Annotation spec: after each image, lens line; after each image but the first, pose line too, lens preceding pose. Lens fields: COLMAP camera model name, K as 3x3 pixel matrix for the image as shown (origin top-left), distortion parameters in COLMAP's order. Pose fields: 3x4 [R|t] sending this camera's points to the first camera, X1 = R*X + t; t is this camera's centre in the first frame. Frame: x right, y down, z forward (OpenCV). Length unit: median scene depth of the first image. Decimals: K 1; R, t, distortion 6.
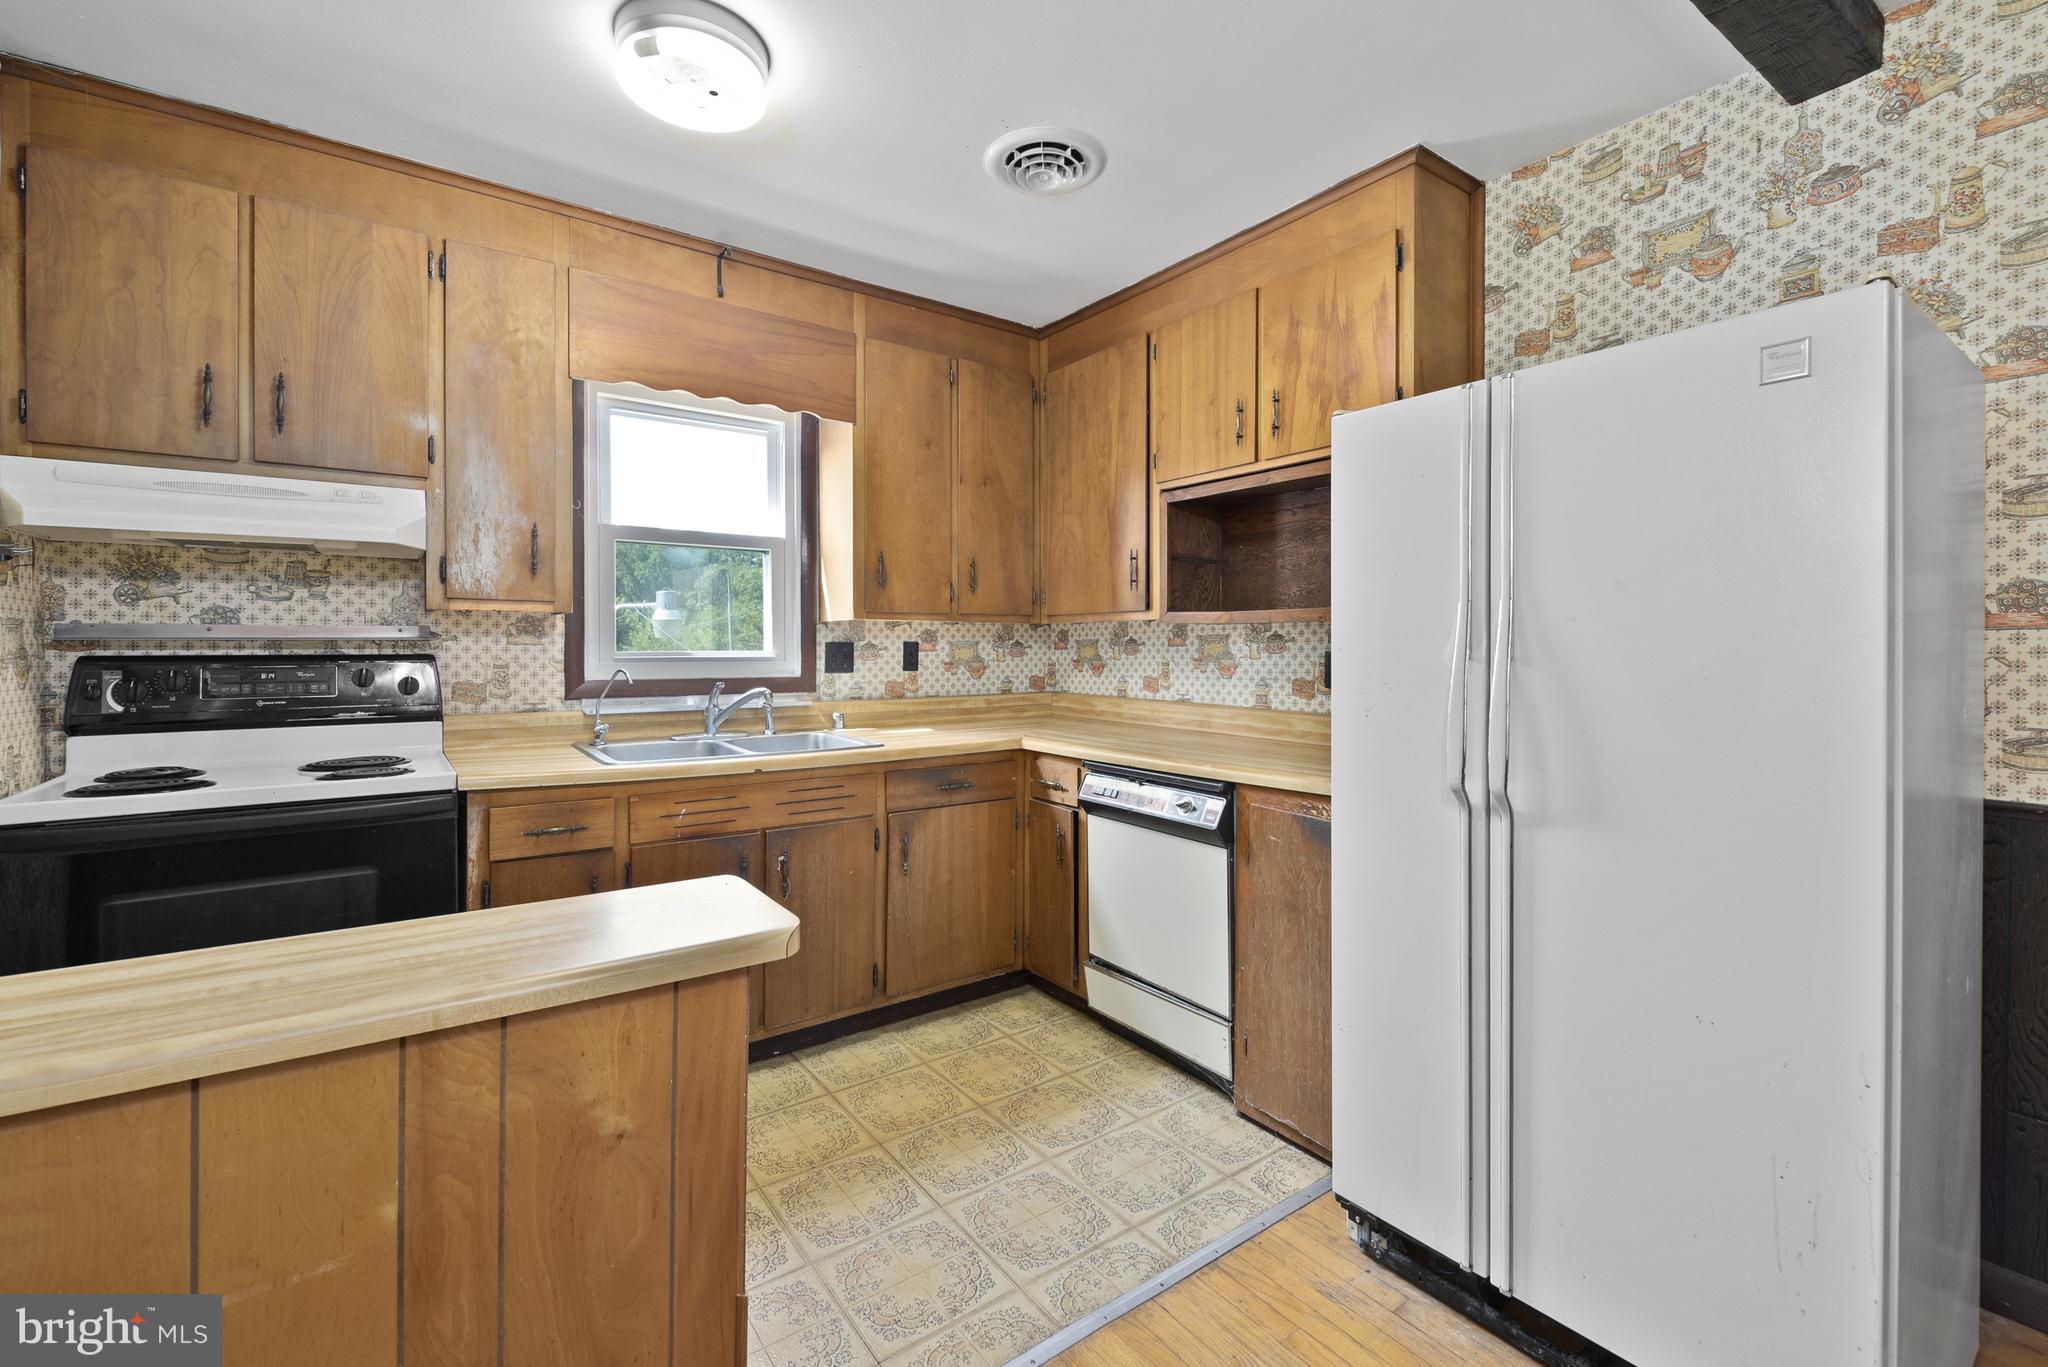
lens RADIAL K [[895.4, 0, 954.1], [0, 895.4, 650.7], [0, 0, 1]] dist [-0.000427, -0.000865]
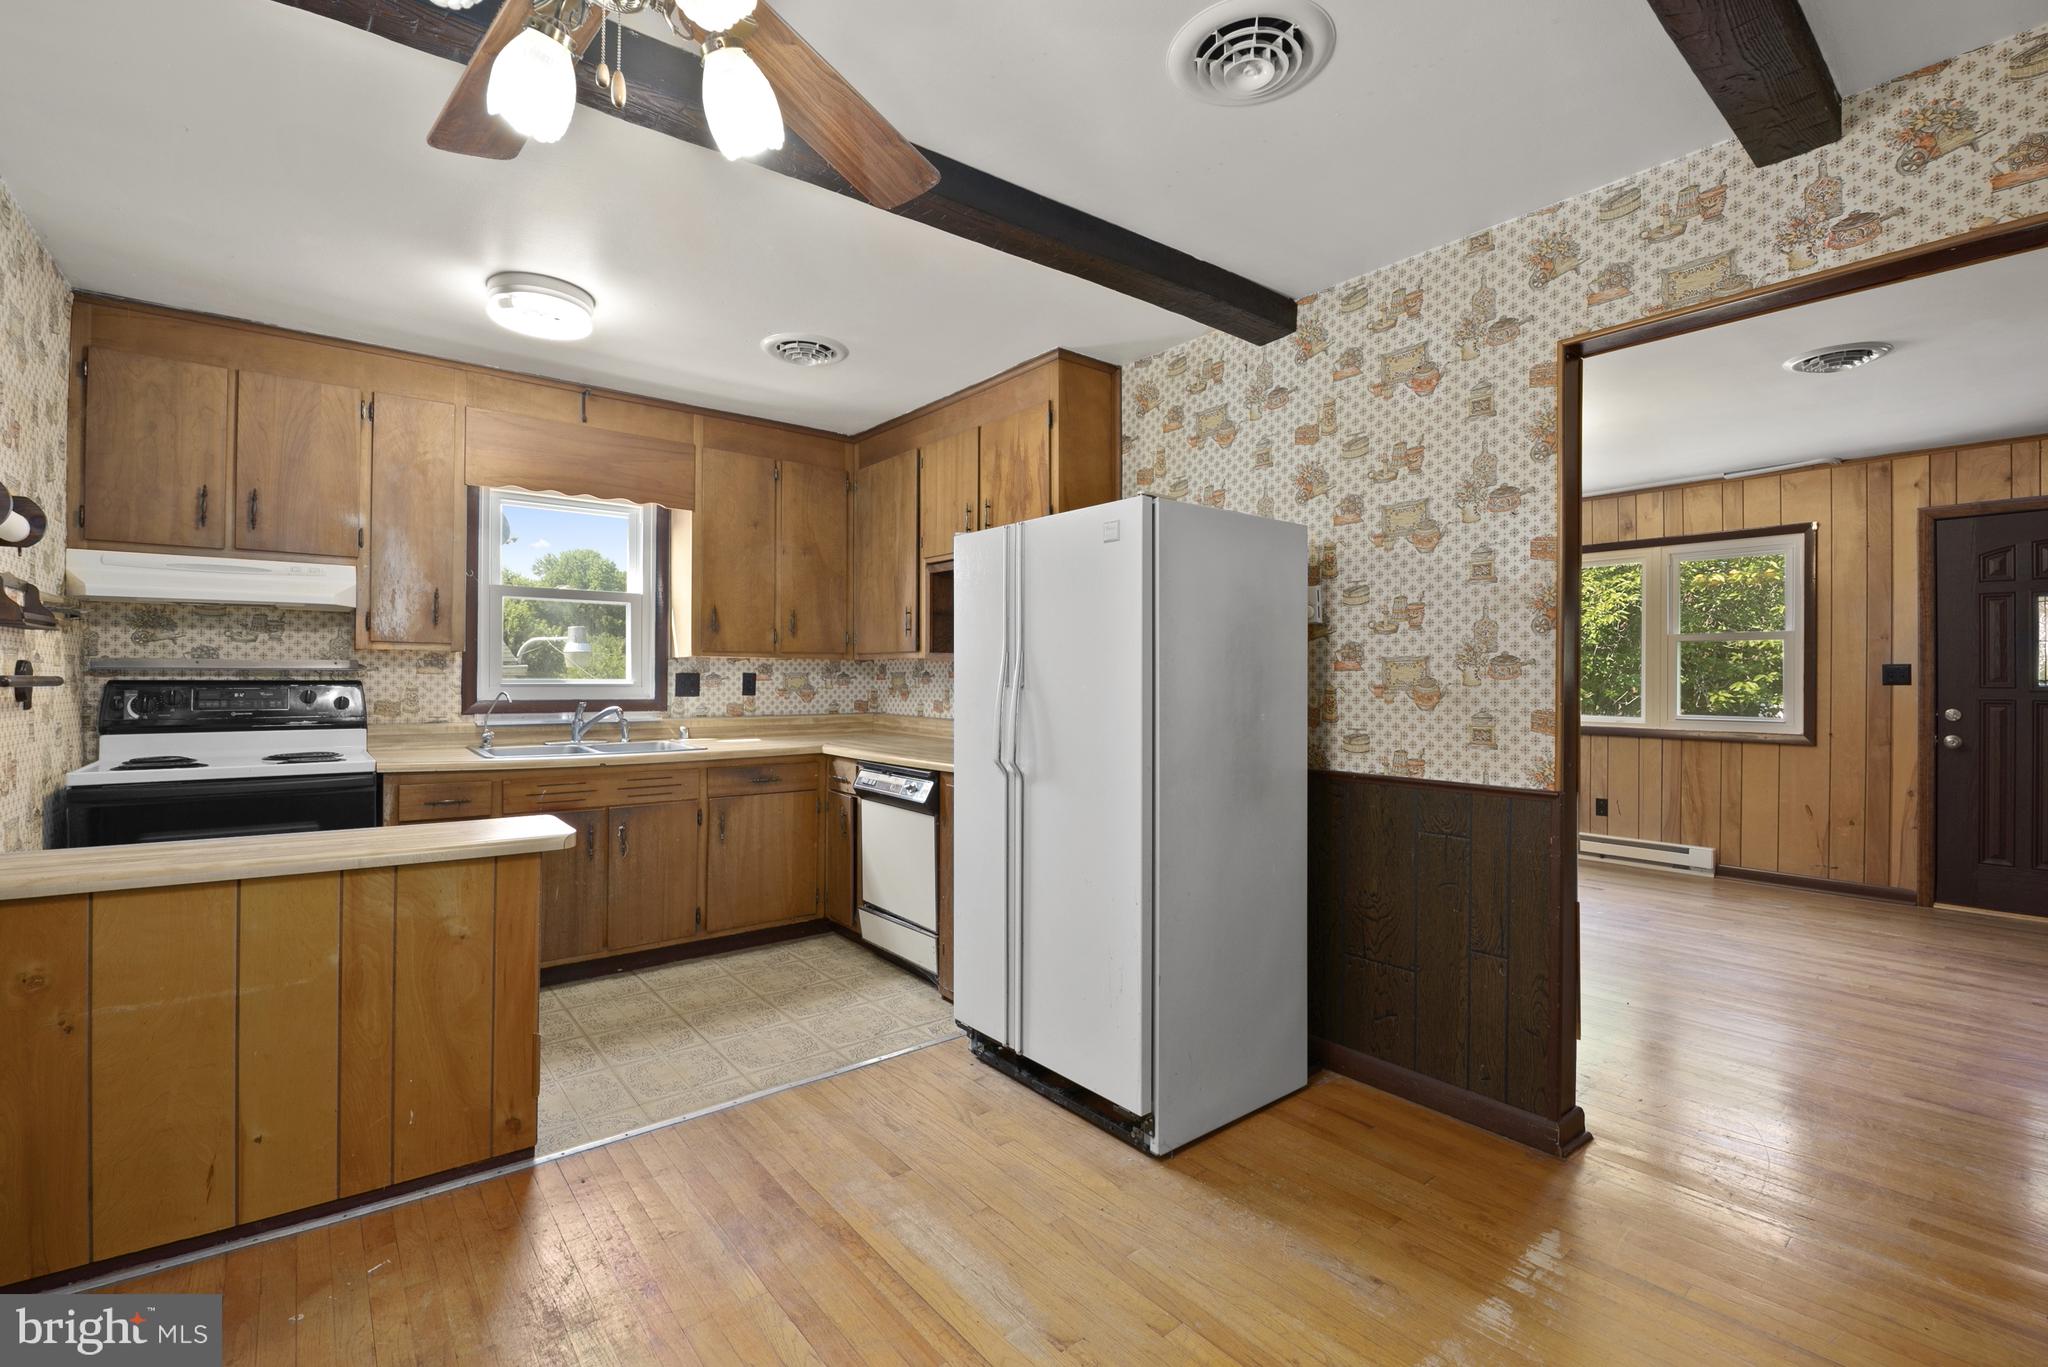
lens RADIAL K [[841.0, 0, 973.5], [0, 841.0, 673.2], [0, 0, 1]] dist [-0.021308, -0.000194]
pose [[0.994198, 0.006178, 0.107385, 0.219466], [-0.005237, 0.999945, -0.009045, -0.000548], [-0.107435, 0.008430, 0.994176, -0.374246]]
